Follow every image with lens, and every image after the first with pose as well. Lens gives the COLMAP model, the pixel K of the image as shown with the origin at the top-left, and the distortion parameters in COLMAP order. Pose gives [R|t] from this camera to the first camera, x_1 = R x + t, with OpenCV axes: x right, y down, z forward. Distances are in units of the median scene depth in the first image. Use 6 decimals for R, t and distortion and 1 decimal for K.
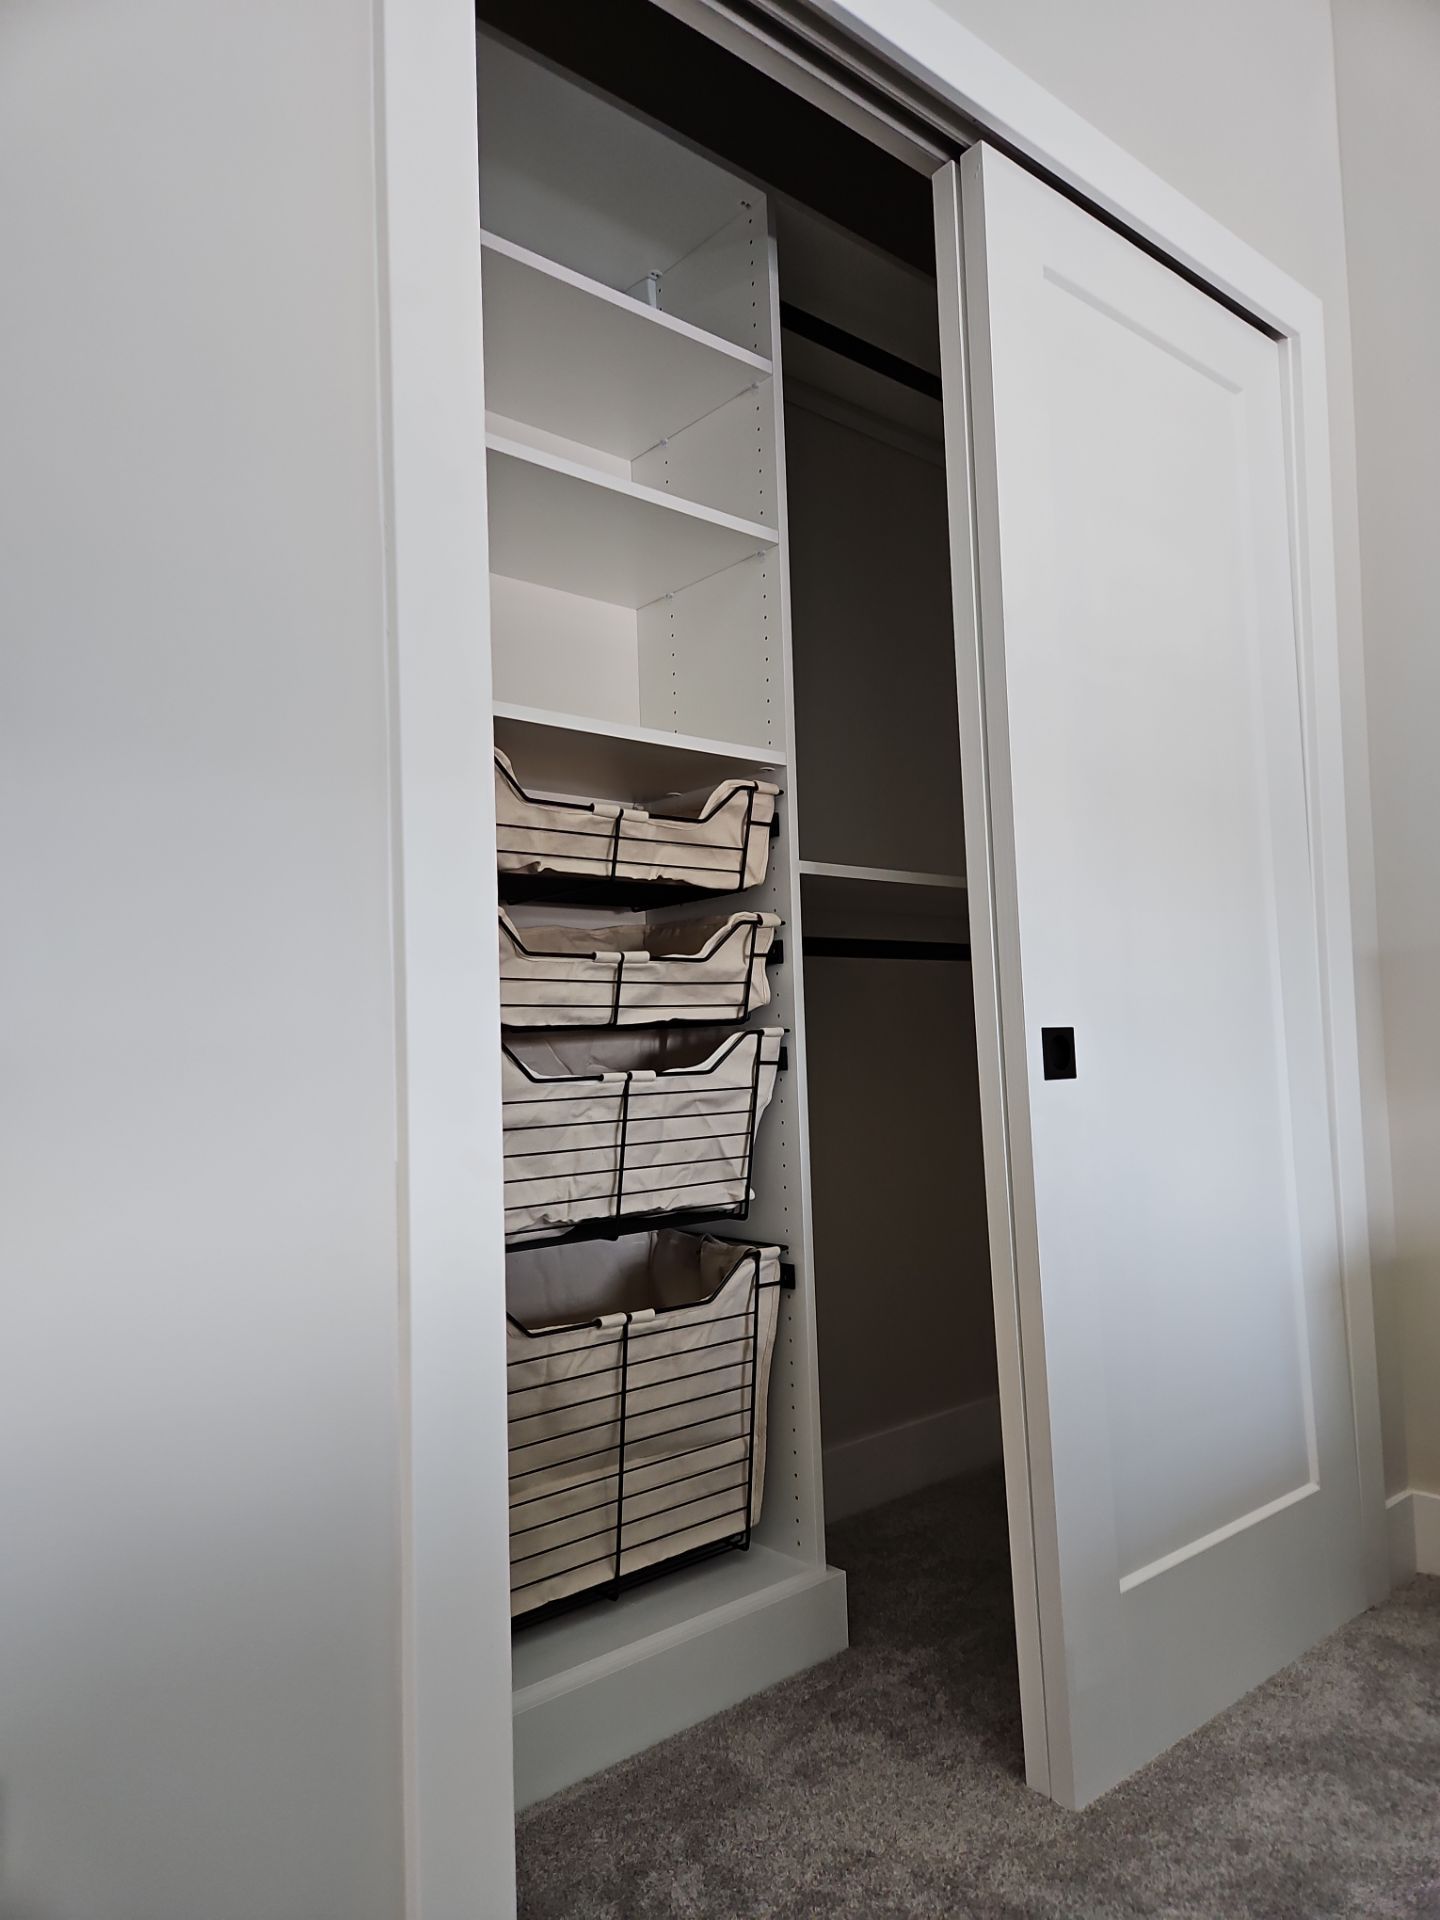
lens RADIAL K [[1364.1, 0, 720.0], [0, 1364.1, 960.0], [0, 0, 1]] dist [0.000808, 0.001182]
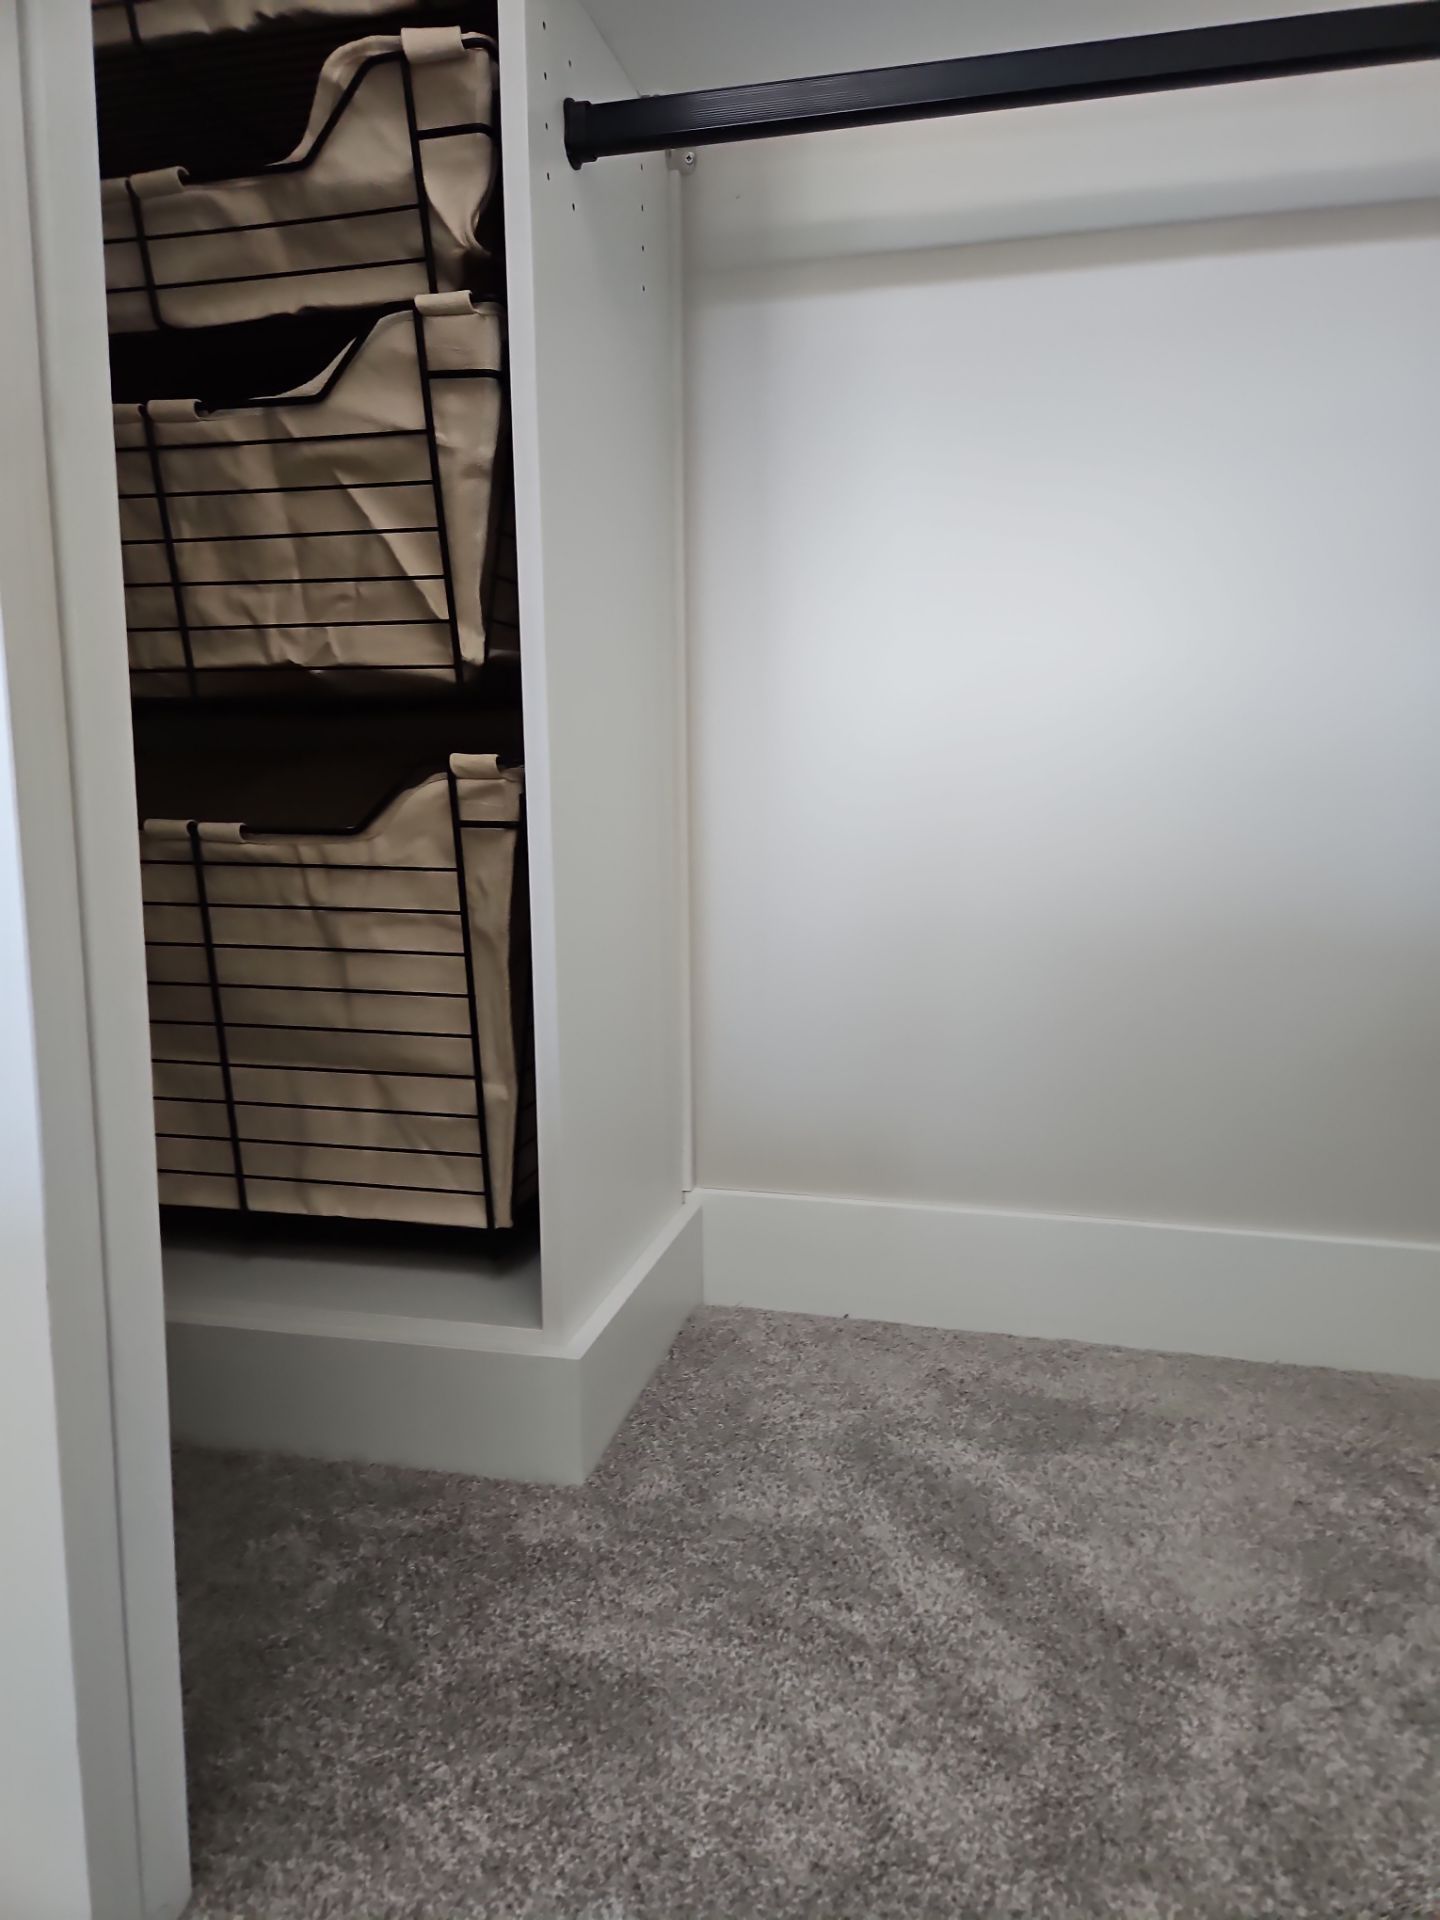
lens RADIAL K [[1302.2, 0, 735.8], [0, 1302.2, 961.4], [0, 0, 1]] dist [0.044950, -0.002674]
pose [[0.561485, 0.177386, -0.808250, 0.530174], [0.040533, 0.969685, 0.240974, 0.173752], [0.826494, -0.168064, 0.537274, 0.816223]]
